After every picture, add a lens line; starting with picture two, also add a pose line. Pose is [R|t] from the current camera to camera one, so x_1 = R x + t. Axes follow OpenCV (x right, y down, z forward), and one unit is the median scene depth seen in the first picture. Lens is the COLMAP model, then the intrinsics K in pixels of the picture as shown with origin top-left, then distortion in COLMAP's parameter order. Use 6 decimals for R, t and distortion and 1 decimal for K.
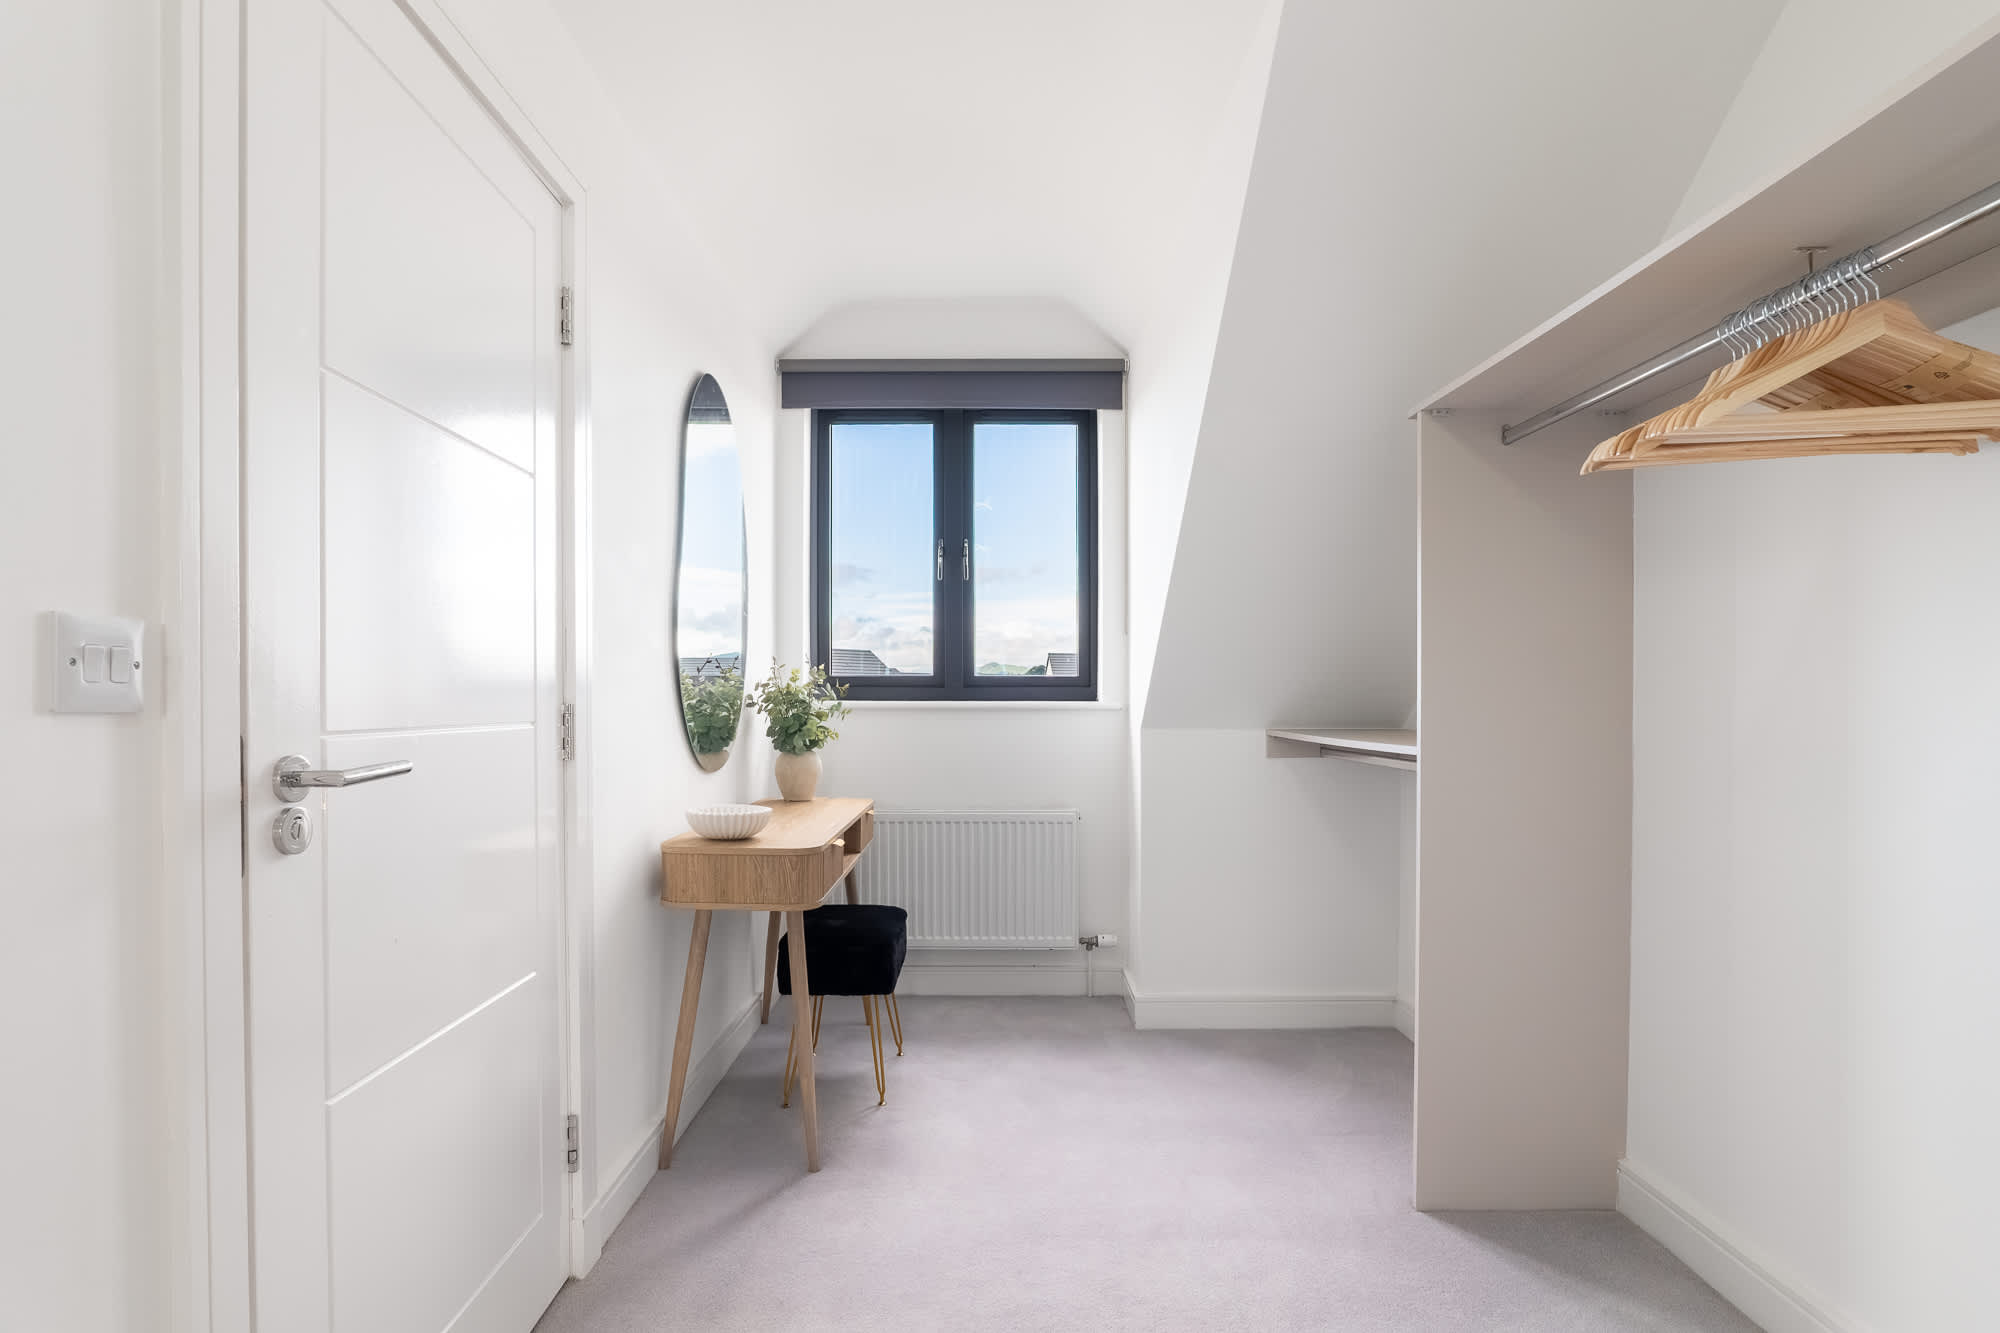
lens RADIAL K [[945.8, 0, 1017.5], [0, 945.8, 696.3], [0, 0, 1]] dist [-0.020786, 0.000519]
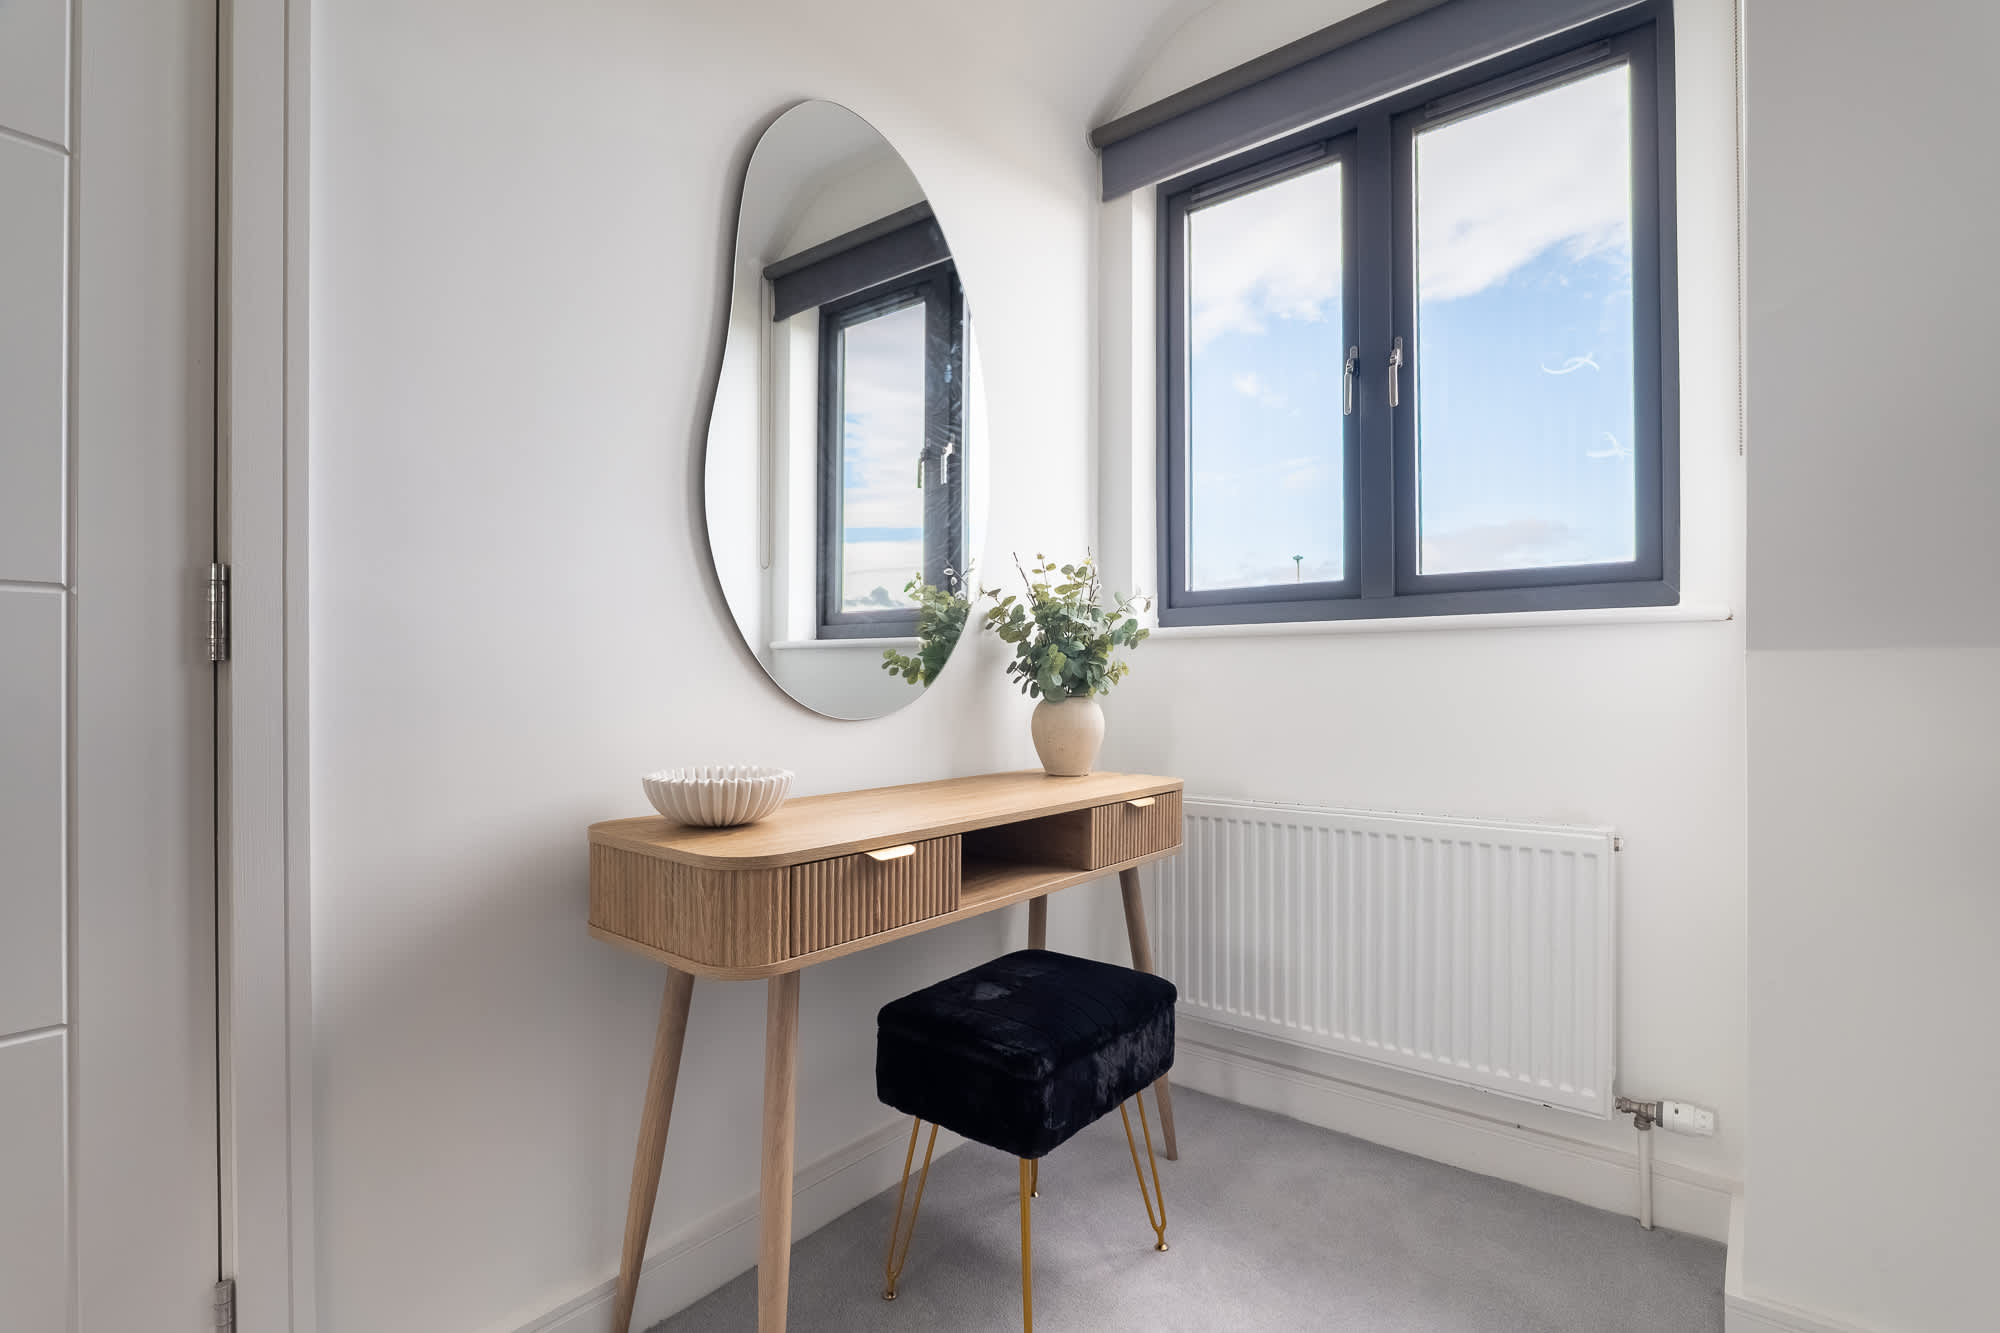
lens RADIAL K [[945.8, 0, 986.4], [0, 945.8, 673.6], [0, 0, 1]] dist [-0.020786, 0.000519]
pose [[0.767047, -0.005783, -0.641564, 0.130375], [0.007560, 0.999971, 0.000024, 0.039311], [0.641546, -0.004869, 0.767069, 0.447684]]
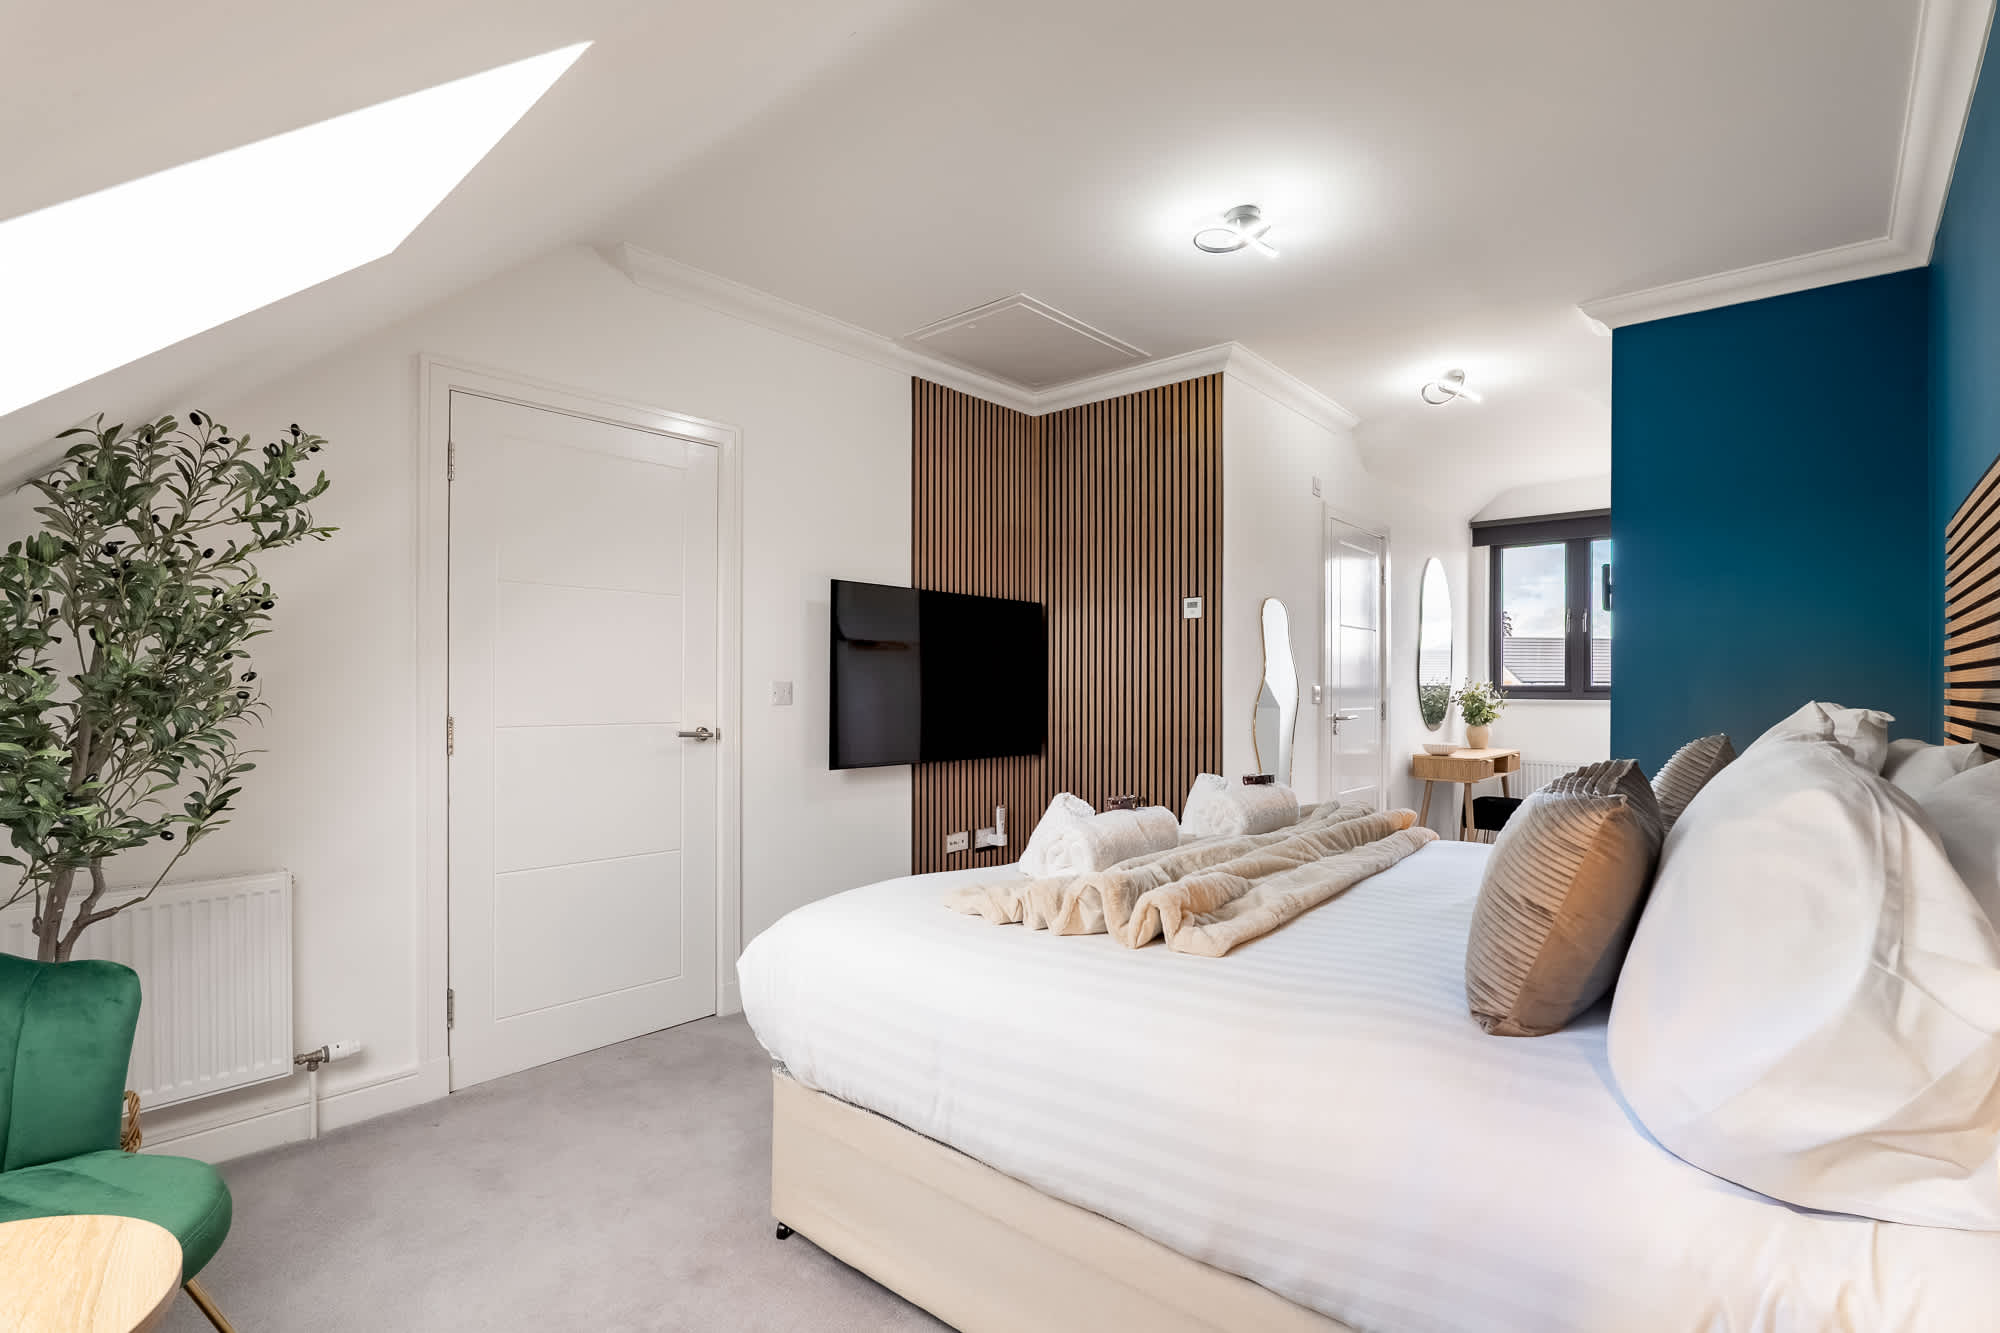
lens RADIAL K [[945.8, 0, 1020.7], [0, 945.8, 677.8], [0, 0, 1]] dist [-0.020786, 0.000519]
pose [[0.742545, 0.003668, -0.669786, 0.374741], [-0.007117, 0.999972, -0.002414, -0.028378], [0.669759, 0.006559, 0.742550, -1.110410]]
